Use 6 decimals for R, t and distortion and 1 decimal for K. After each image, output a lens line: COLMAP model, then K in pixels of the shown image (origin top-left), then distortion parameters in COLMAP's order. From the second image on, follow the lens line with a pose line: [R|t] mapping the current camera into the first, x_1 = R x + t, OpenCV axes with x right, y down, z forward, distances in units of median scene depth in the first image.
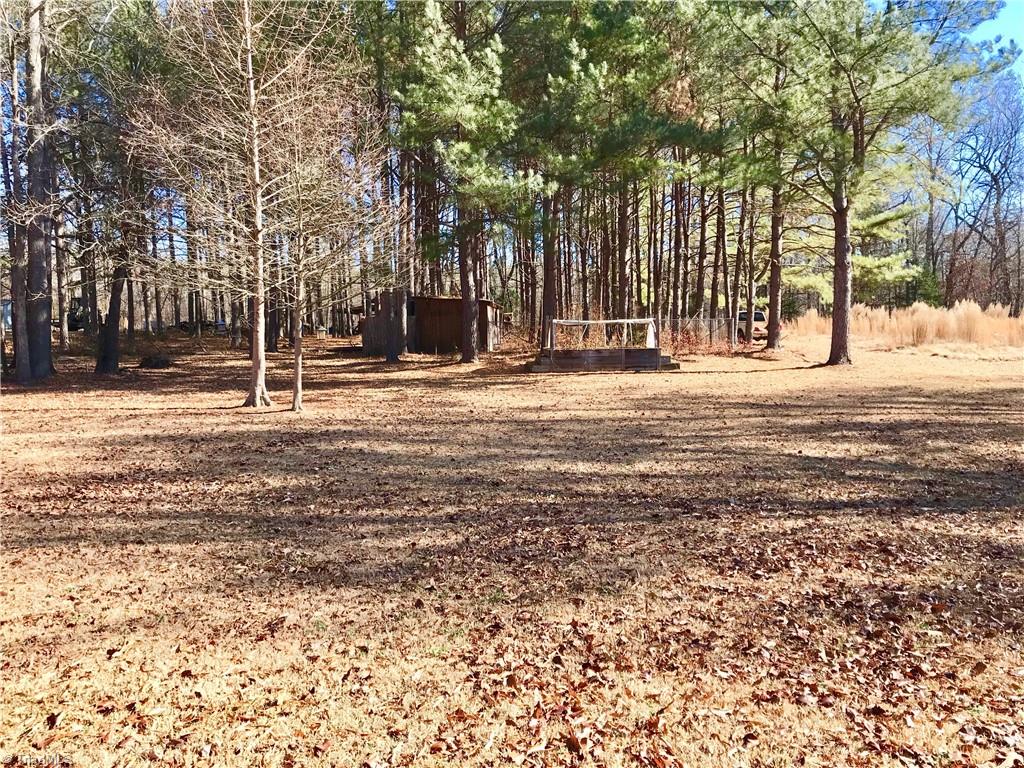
lens RADIAL K [[847.3, 0, 511.1], [0, 847.3, 381.7], [0, 0, 1]] dist [0.031719, -0.005793]
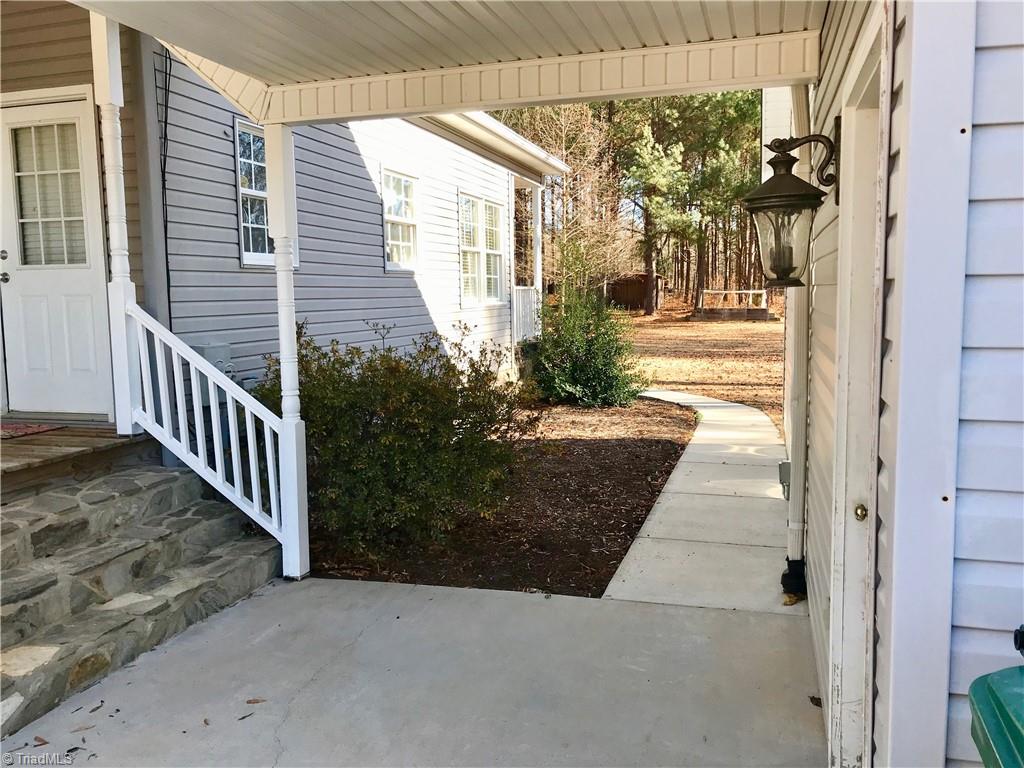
lens RADIAL K [[847.3, 0, 511.1], [0, 847.3, 381.7], [0, 0, 1]] dist [0.031719, -0.005793]
pose [[0.986042, 0.034054, -0.162977, -0.047462], [-0.025923, 0.998323, 0.051761, 0.031012], [0.164467, -0.046813, 0.985271, -0.743634]]
